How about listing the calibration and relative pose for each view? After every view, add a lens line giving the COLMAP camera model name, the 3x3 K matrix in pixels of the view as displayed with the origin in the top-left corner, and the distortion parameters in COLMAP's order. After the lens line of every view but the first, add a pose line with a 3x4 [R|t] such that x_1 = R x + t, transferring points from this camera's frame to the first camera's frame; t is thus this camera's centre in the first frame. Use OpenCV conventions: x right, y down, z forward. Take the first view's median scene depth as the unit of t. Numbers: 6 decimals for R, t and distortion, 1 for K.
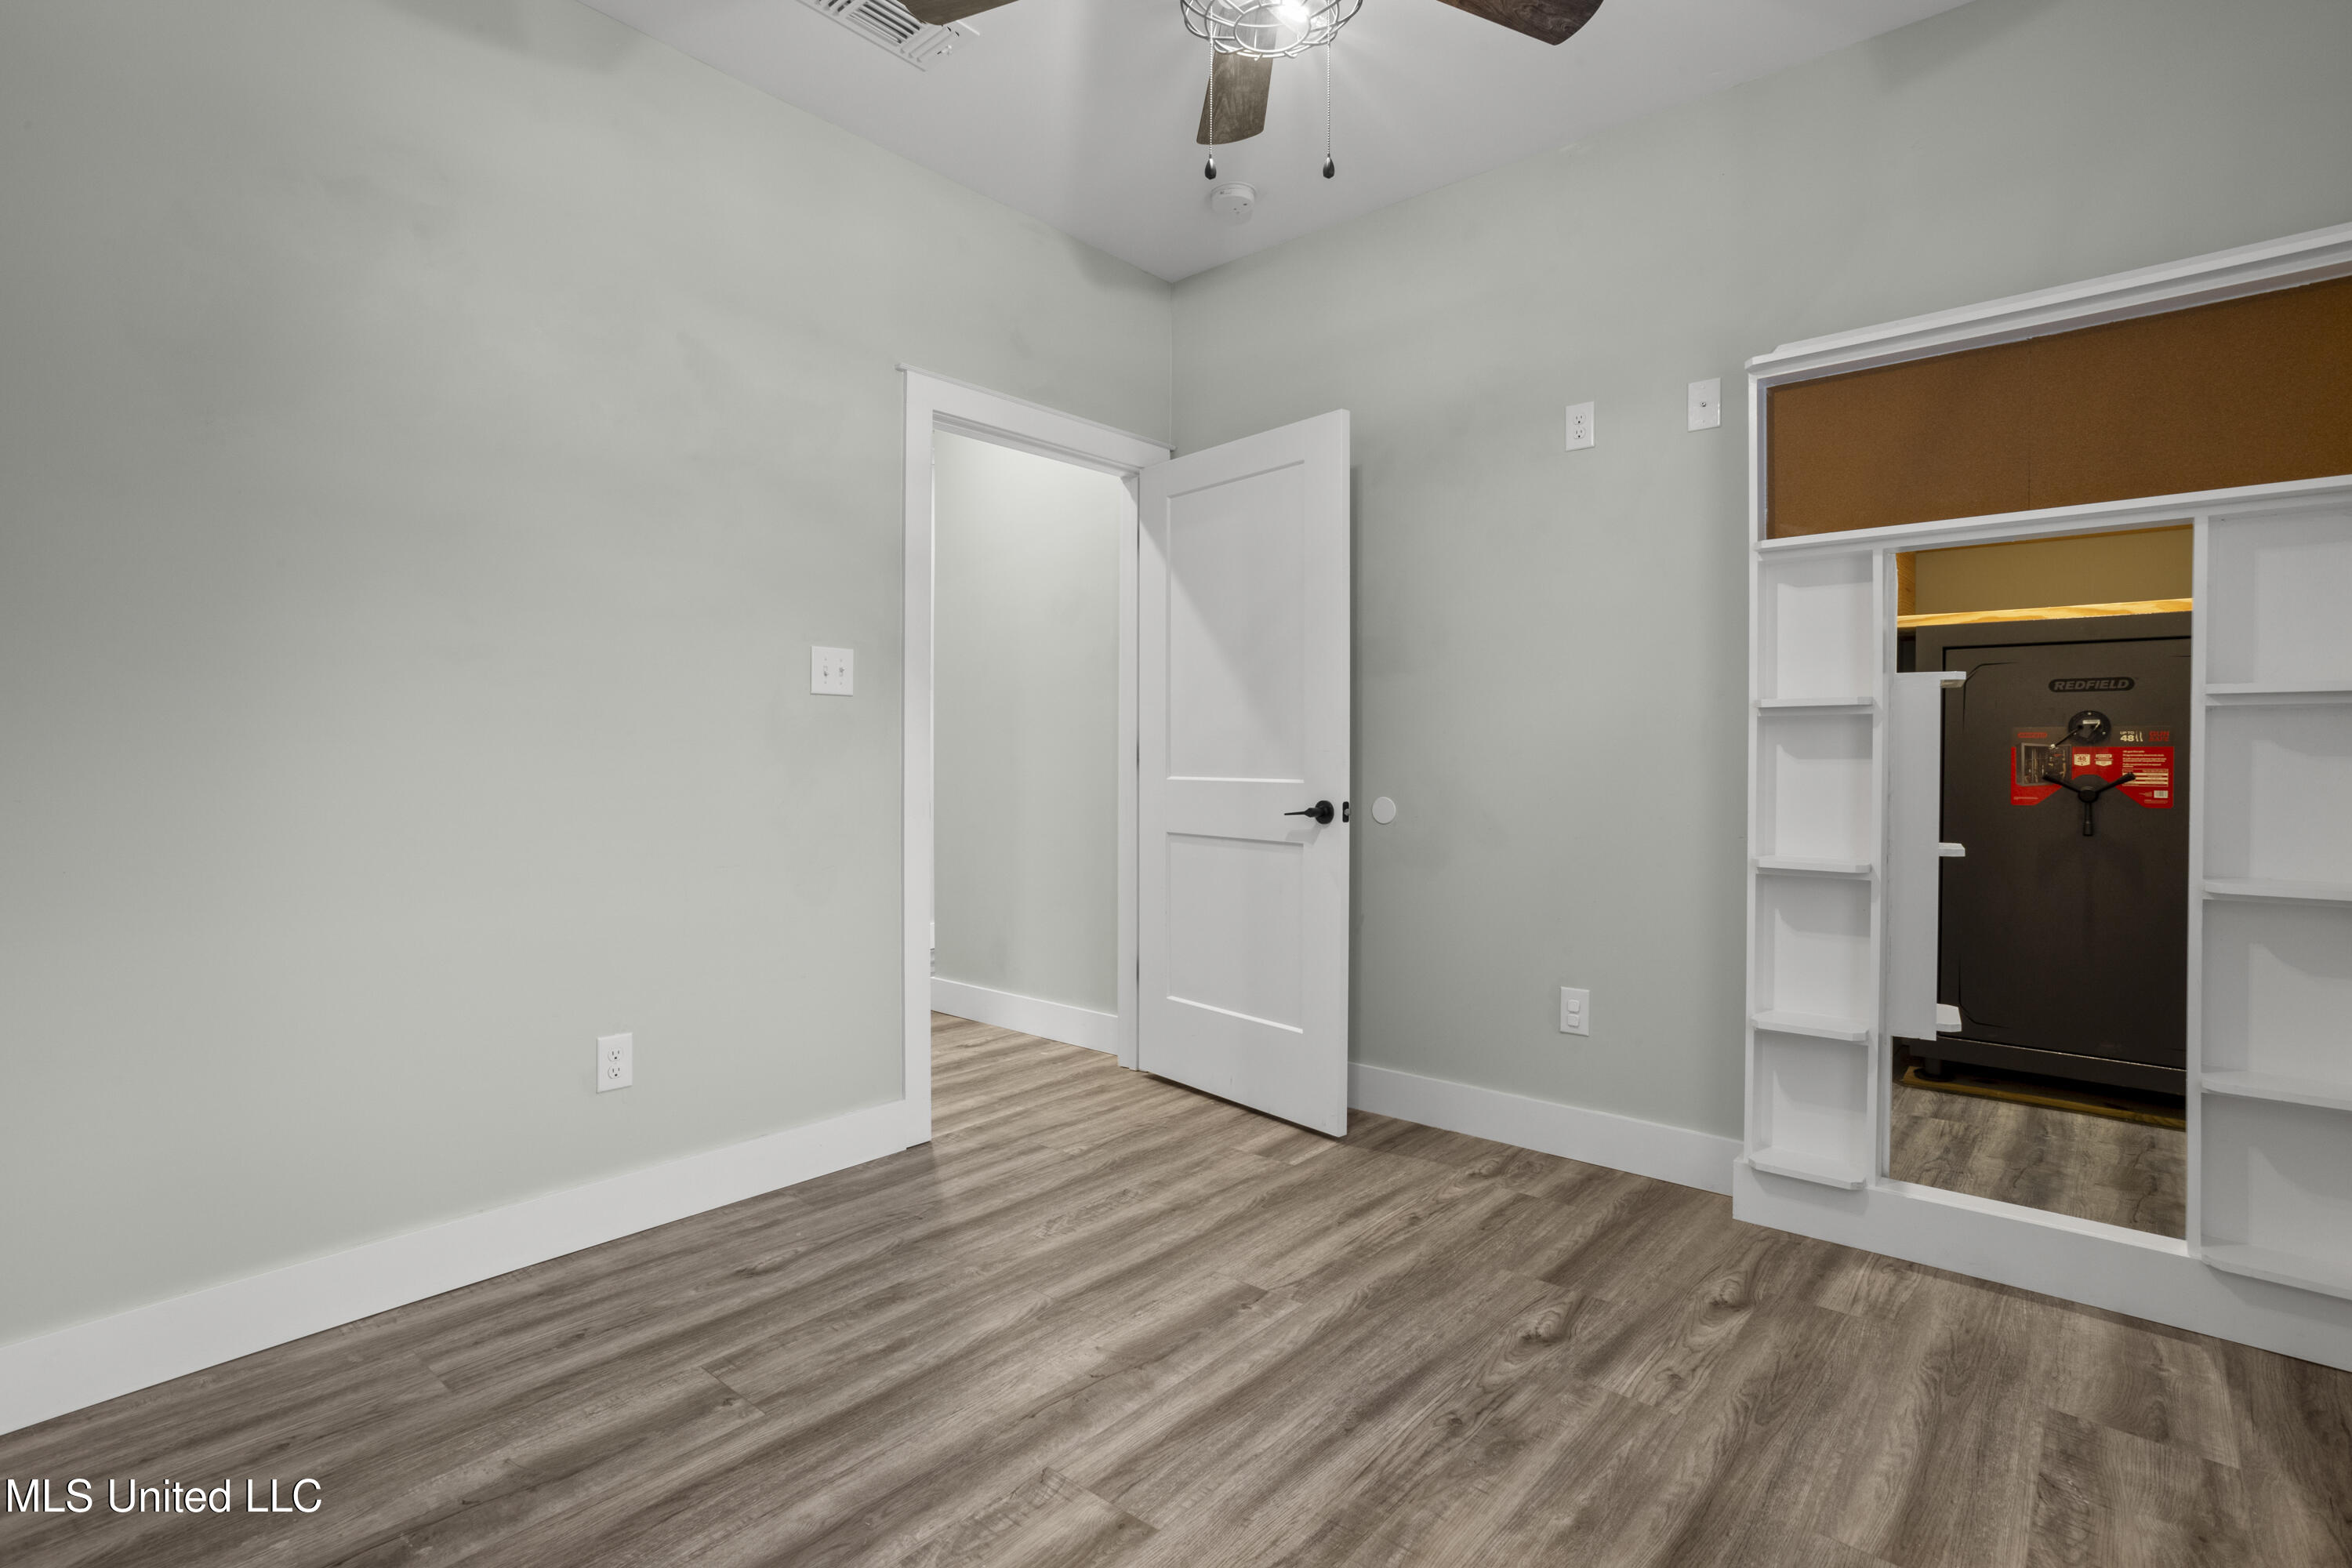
lens RADIAL K [[1133.4, 0, 1162.5], [0, 1133.4, 771.9], [0, 0, 1]] dist [0.000221, 0.000844]
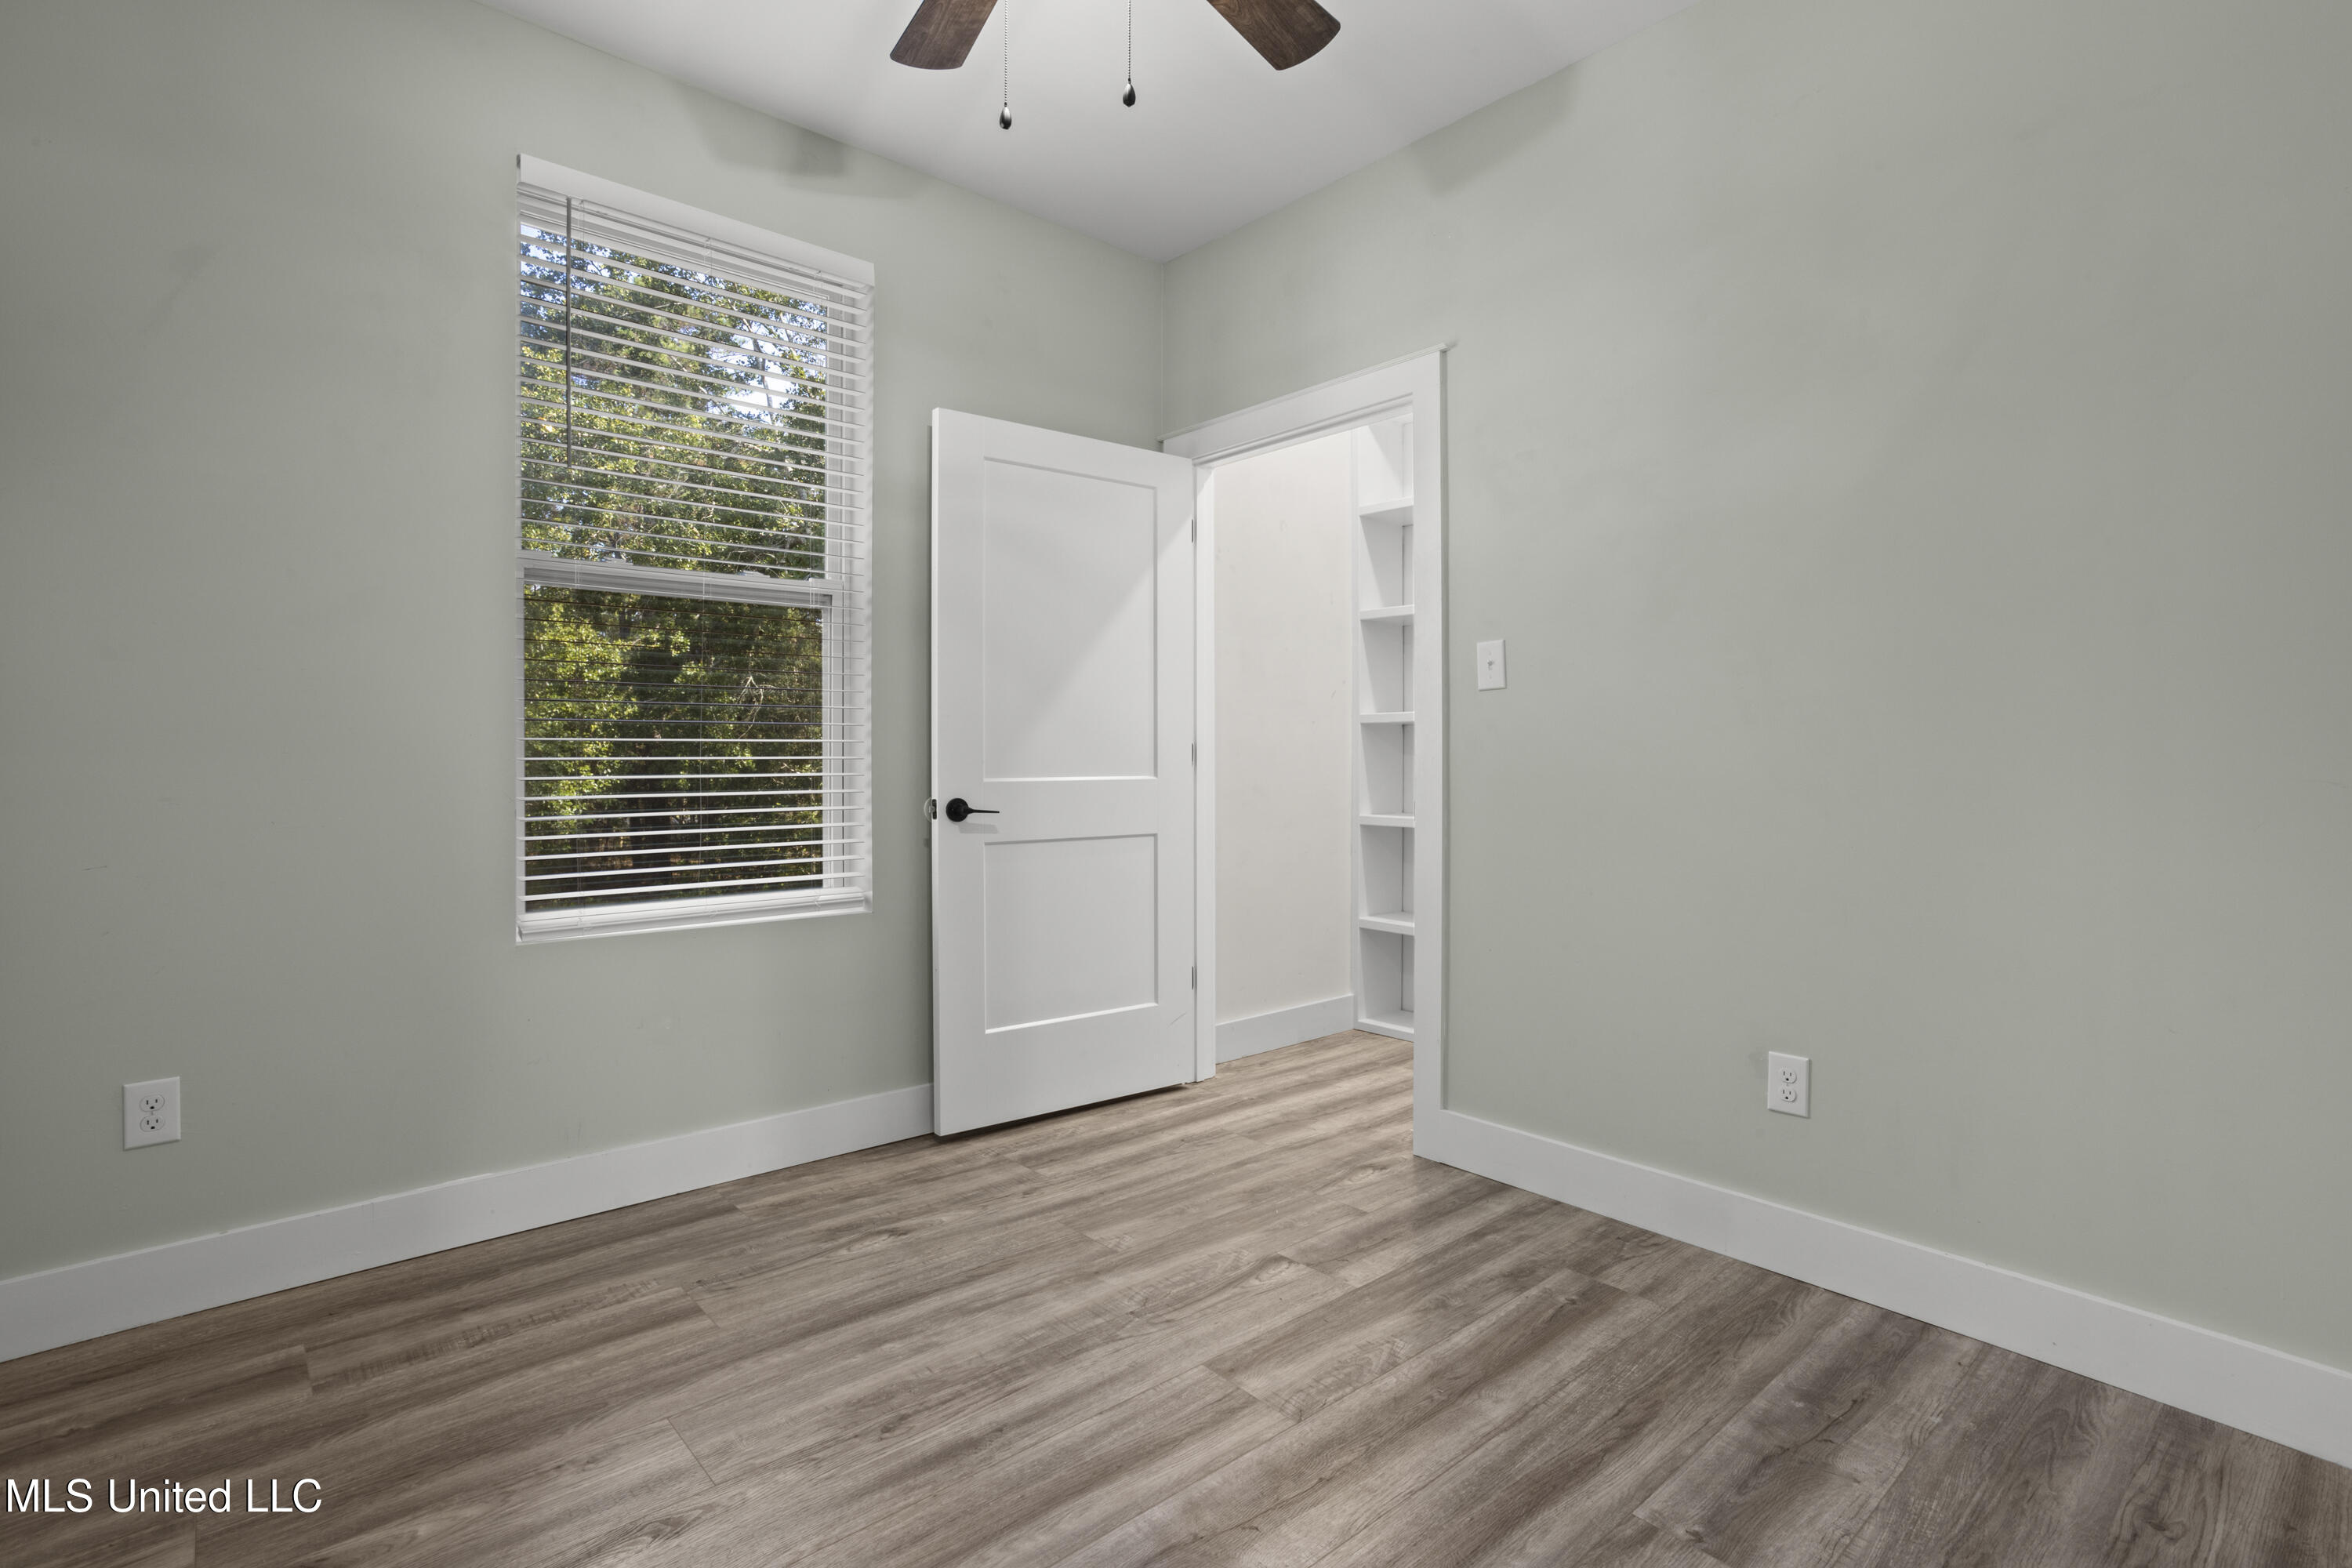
lens RADIAL K [[1133.4, 0, 1162.5], [0, 1133.4, 771.9], [0, 0, 1]] dist [0.000221, 0.000844]
pose [[-0.990592, -0.005156, 0.136752, -0.116993], [-0.001583, 0.999655, 0.026219, -0.027076], [-0.136840, 0.025756, -0.990258, 2.037442]]
